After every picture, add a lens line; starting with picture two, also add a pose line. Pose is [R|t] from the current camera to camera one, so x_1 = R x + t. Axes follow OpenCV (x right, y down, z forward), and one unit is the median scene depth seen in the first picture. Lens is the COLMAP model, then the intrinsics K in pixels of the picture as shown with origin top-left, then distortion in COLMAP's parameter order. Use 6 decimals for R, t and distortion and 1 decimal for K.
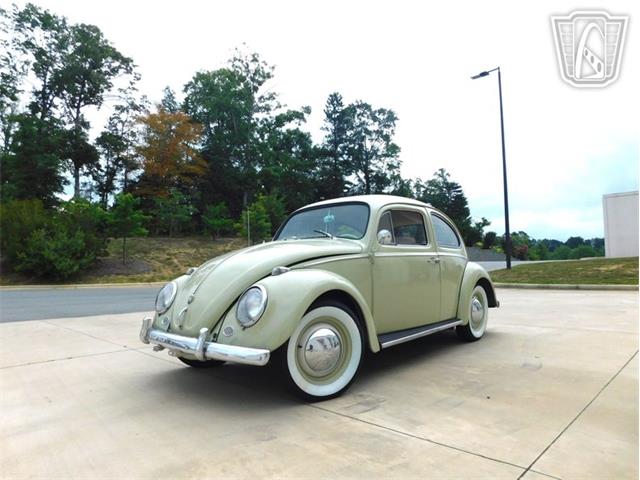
lens RADIAL K [[425.1, 0, 317.4], [0, 425.1, 238.5], [0, 0, 1]] dist [-0.067921, 0.057709]
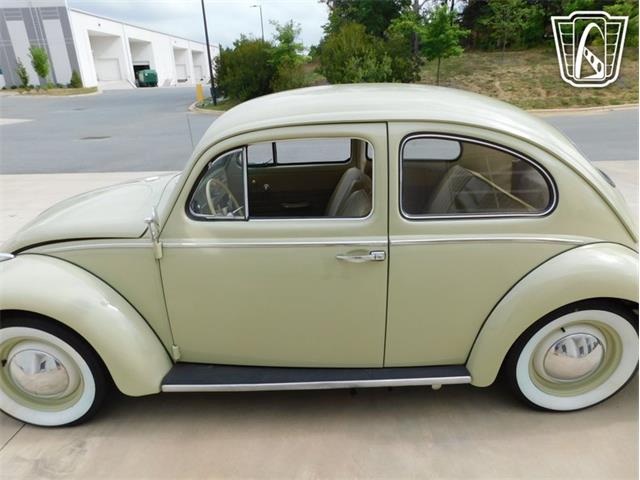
lens RADIAL K [[425.1, 0, 317.4], [0, 425.1, 238.5], [0, 0, 1]] dist [-0.067921, 0.057709]
pose [[0.671359, 0.254905, -0.695917, 0.067906], [0.067375, 0.914112, 0.399825, -0.018225], [0.738064, -0.315314, 0.596523, 0.085411]]
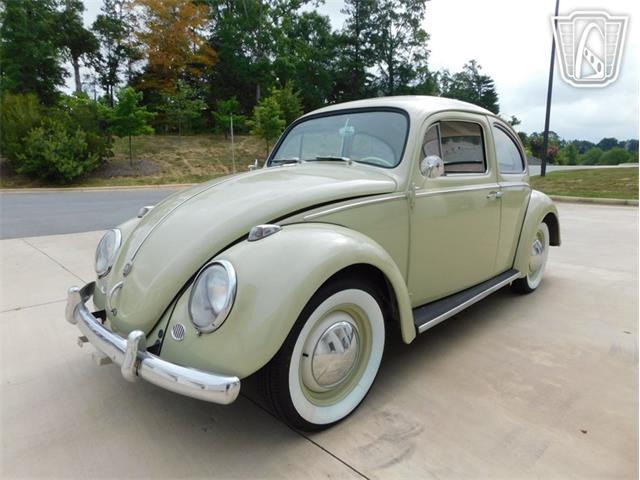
lens RADIAL K [[423.8, 0, 317.3], [0, 423.8, 239.5], [0, 0, 1]] dist [-0.066397, 0.053565]
pose [[0.999047, 0.019343, -0.039121, 0.001193], [-0.009349, 0.970458, 0.241087, -0.005126], [0.042629, -0.240492, 0.969715, 0.035796]]
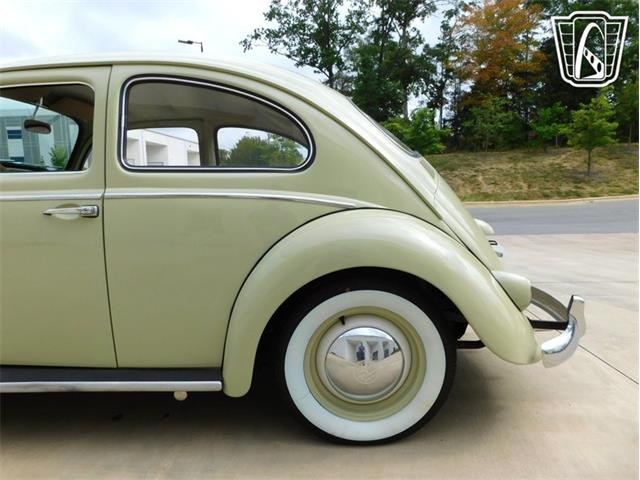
lens RADIAL K [[425.1, 0, 317.4], [0, 425.1, 238.5], [0, 0, 1]] dist [-0.067921, 0.057709]
pose [[0.653761, 0.096247, -0.750555, 0.085993], [0.055814, 0.983043, 0.174676, 0.002778], [0.754640, -0.156088, 0.637304, 0.112659]]
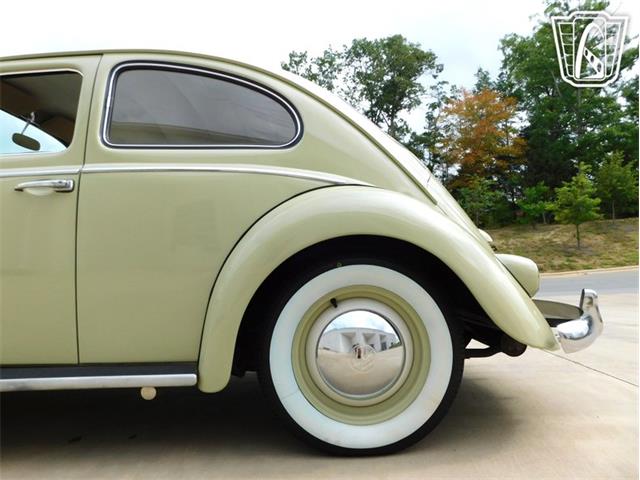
lens RADIAL K [[425.1, 0, 317.4], [0, 425.1, 238.5], [0, 0, 1]] dist [-0.067921, 0.057709]
pose [[0.662673, -0.060798, -0.746437, 0.084261], [0.064601, 0.997625, -0.023906, 0.014552], [0.746117, -0.032378, 0.665027, 0.114097]]
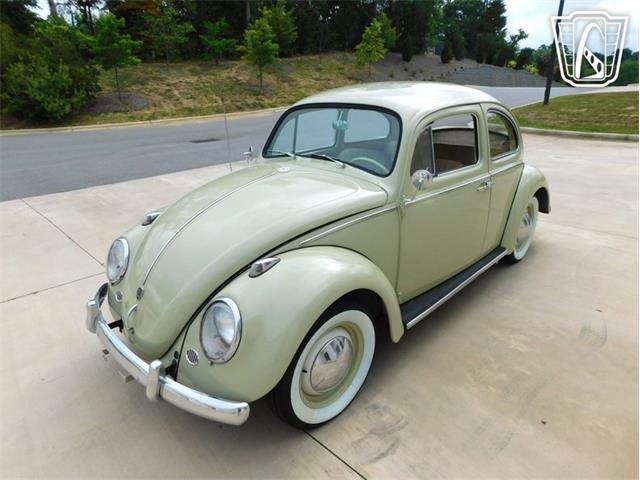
lens RADIAL K [[423.8, 0, 317.3], [0, 423.8, 239.5], [0, 0, 1]] dist [-0.066397, 0.053565]
pose [[0.999425, 0.004359, -0.033633, 0.001690], [0.009871, 0.911385, 0.411435, -0.019946], [0.032447, -0.411531, 0.910818, 0.036261]]
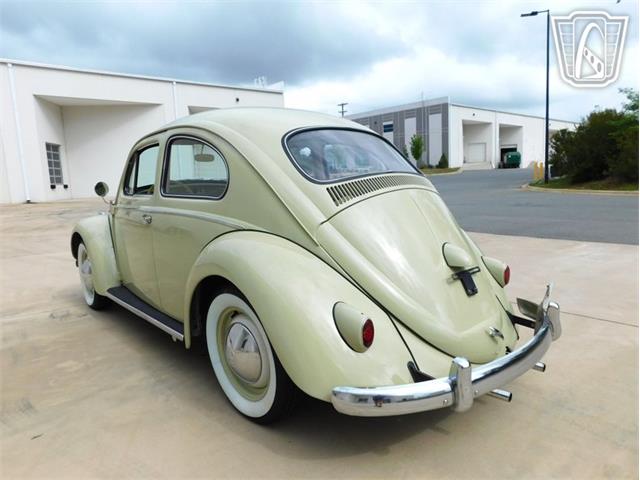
lens RADIAL K [[429.0, 0, 320.0], [0, 429.0, 240.0], [0, 0, 1]] dist [-0.068062, 0.067259]
pose [[-0.088598, 0.160174, -0.983105, 0.111740], [0.100822, 0.983359, 0.151129, 0.001399], [0.990952, -0.085729, -0.103273, 0.163480]]
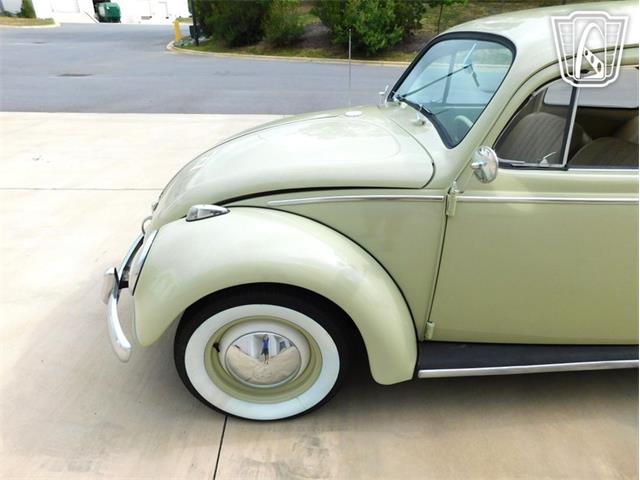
lens RADIAL K [[423.8, 0, 317.3], [0, 423.8, 239.5], [0, 0, 1]] dist [-0.066397, 0.053565]
pose [[0.720253, 0.339532, -0.604941, 0.031503], [0.015388, 0.864001, 0.503255, -0.014570], [0.693541, -0.371780, 0.617074, 0.064723]]
